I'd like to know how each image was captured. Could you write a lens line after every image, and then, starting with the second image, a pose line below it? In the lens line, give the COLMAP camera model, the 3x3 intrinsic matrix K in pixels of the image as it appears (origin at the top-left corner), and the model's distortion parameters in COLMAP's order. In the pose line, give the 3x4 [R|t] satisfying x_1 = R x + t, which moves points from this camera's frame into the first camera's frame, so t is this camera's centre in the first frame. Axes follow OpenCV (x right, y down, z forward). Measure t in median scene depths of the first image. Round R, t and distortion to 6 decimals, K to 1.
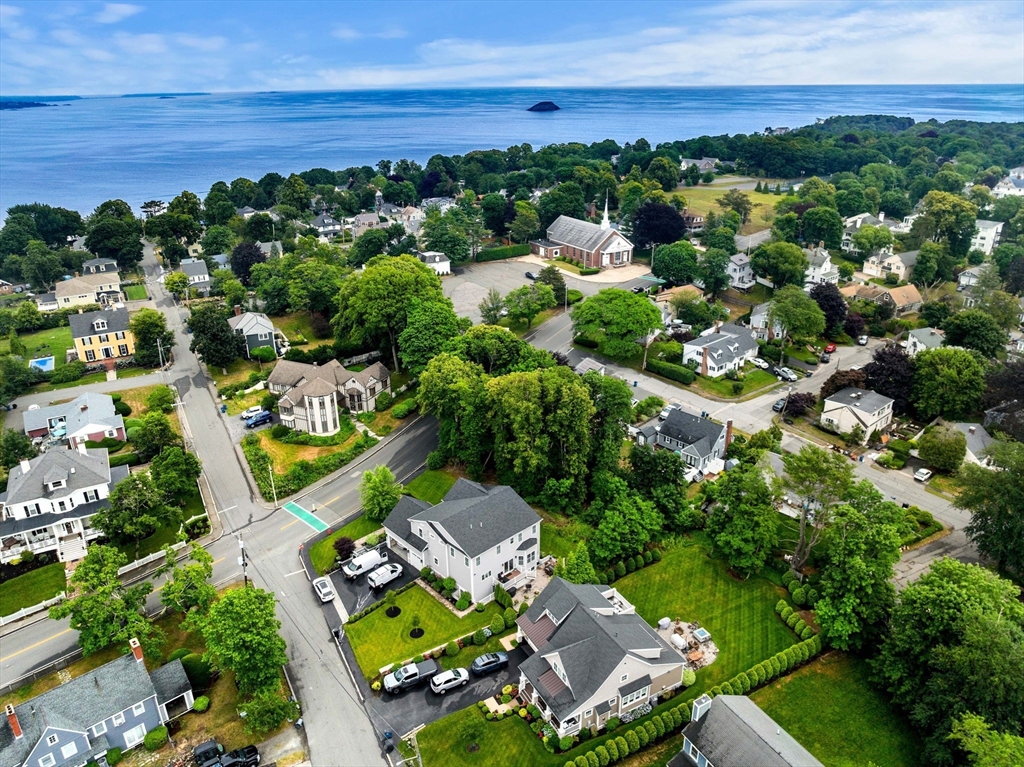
lens RADIAL K [[720.7, 0, 512.0], [0, 720.7, 383.5], [0, 0, 1]] dist [-0.042621, 0.007044]
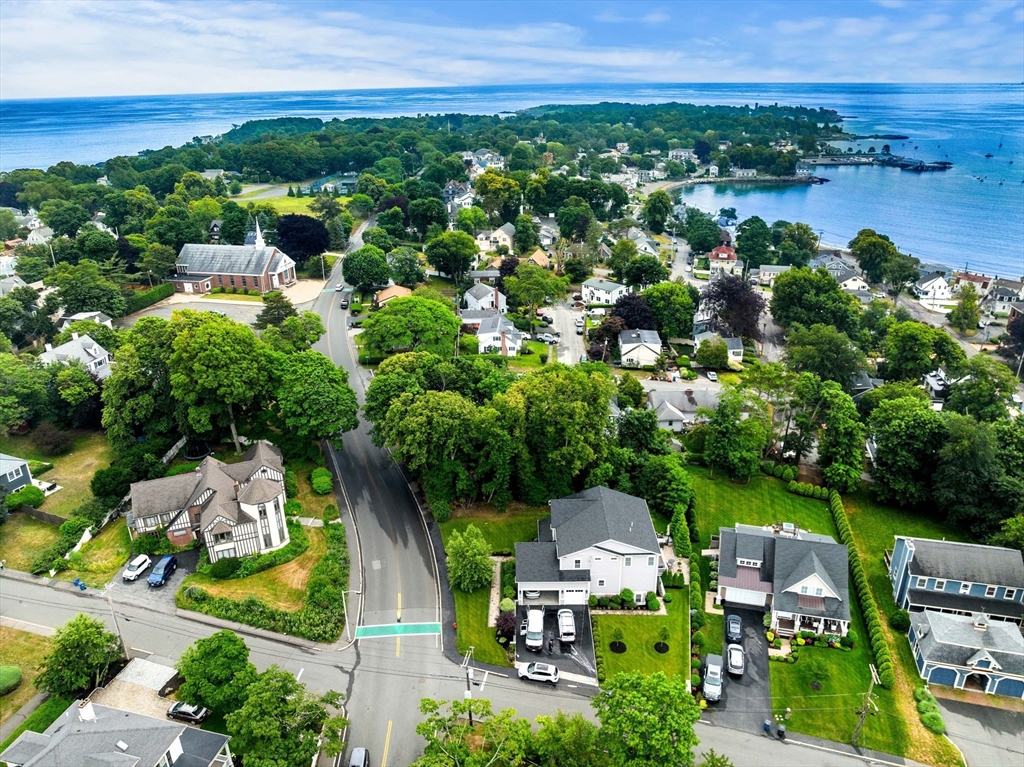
lens RADIAL K [[720.7, 0, 512.0], [0, 720.7, 383.5], [0, 0, 1]] dist [-0.042621, 0.007044]
pose [[0.686835, -0.281120, 0.670246, -0.455860], [0.287762, 0.951994, 0.104408, -0.083394], [-0.667421, 0.121160, 0.734758, 0.213277]]
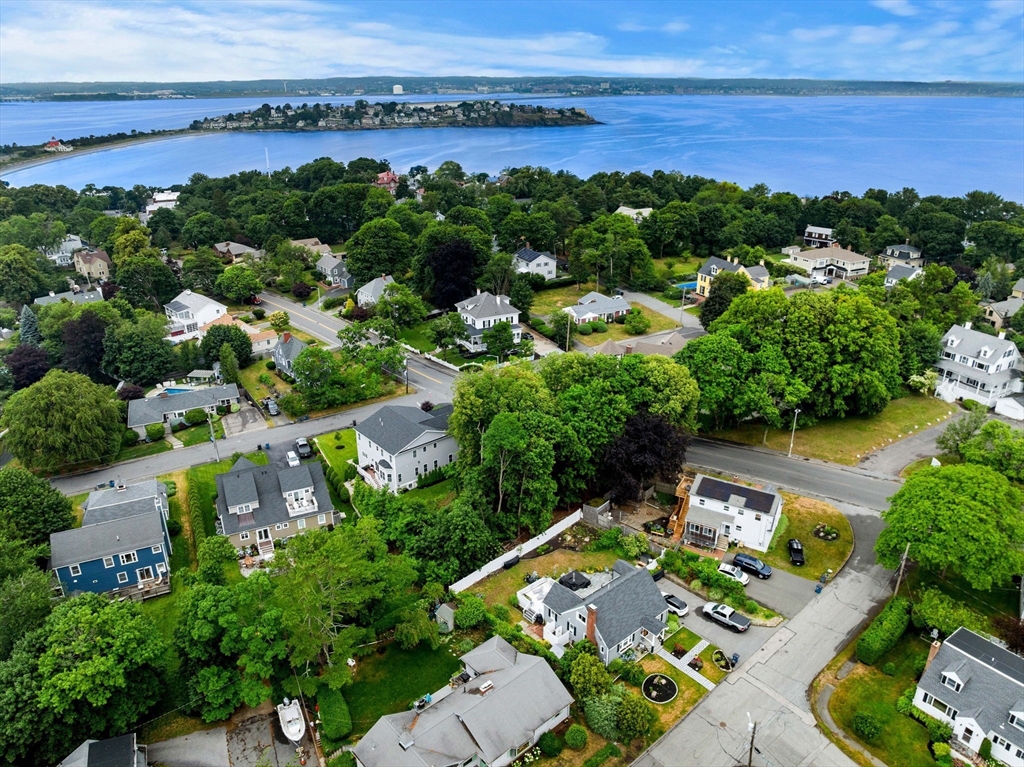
lens RADIAL K [[728.3, 0, 512.0], [0, 728.3, 383.5], [0, 0, 1]] dist [-0.042132, 0.004582]
pose [[-0.061415, 0.399174, -0.914816, 0.644880], [-0.385154, 0.836080, 0.390675, -0.268408], [0.920806, 0.376338, 0.102396, 0.622326]]
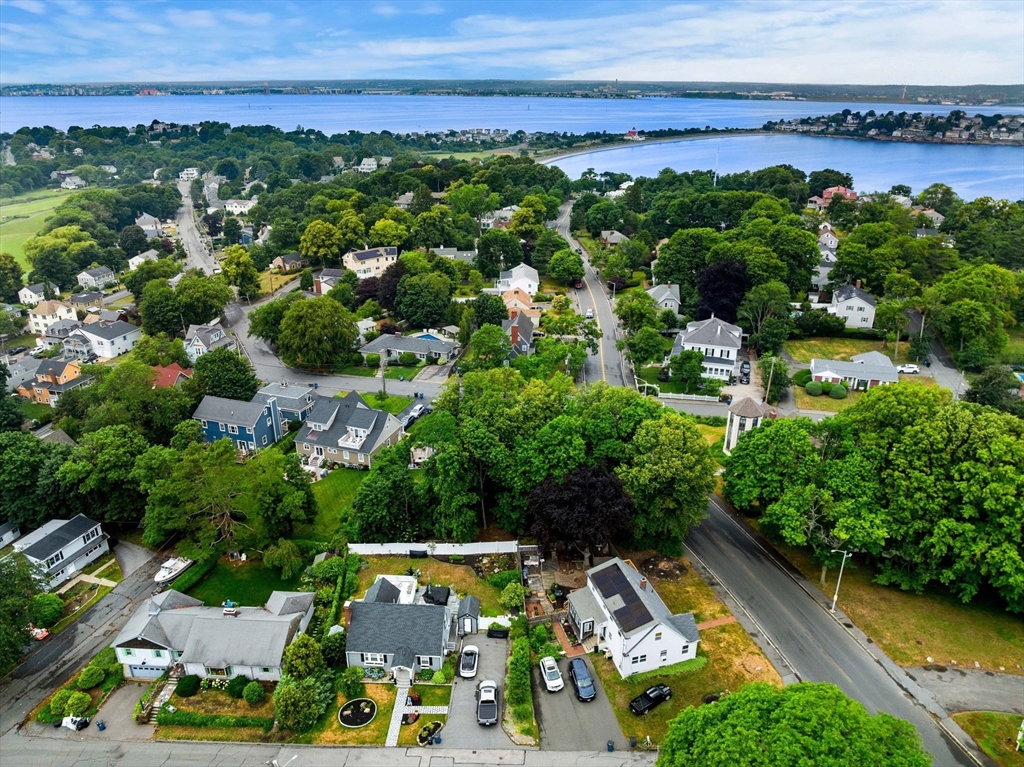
lens RADIAL K [[720.7, 0, 512.0], [0, 720.7, 383.5], [0, 0, 1]] dist [-0.042621, 0.007044]
pose [[-0.743047, 0.269556, -0.612553, 0.419570], [-0.254185, 0.733037, 0.630910, -0.426911], [0.619089, 0.624497, -0.476163, 1.004596]]
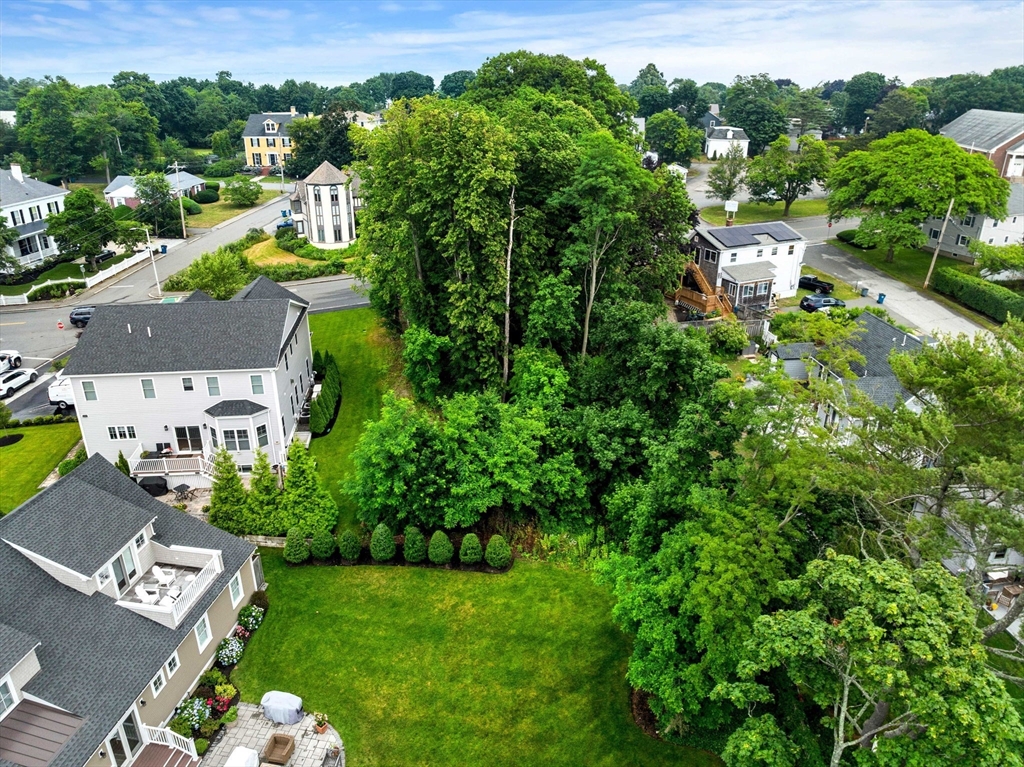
lens RADIAL K [[720.7, 0, 512.0], [0, 720.7, 383.5], [0, 0, 1]] dist [-0.042621, 0.007044]
pose [[0.790943, 0.255335, -0.556070, 0.251259], [-0.248459, 0.964501, 0.089475, 0.074815], [0.559176, 0.067391, 0.826305, 0.439243]]
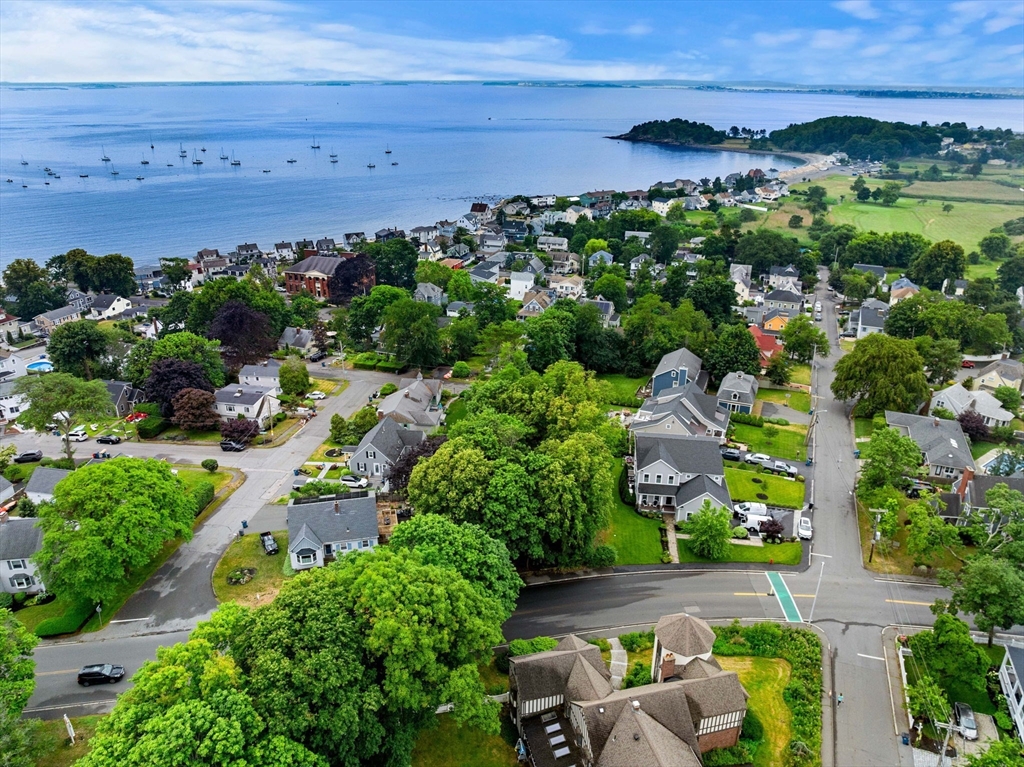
lens RADIAL K [[720.7, 0, 512.0], [0, 720.7, 383.5], [0, 0, 1]] dist [-0.042621, 0.007044]
pose [[-0.625655, -0.296243, 0.721661, -0.434930], [0.305519, 0.758140, 0.576092, -0.405399], [-0.717784, 0.580916, -0.383826, 0.973569]]
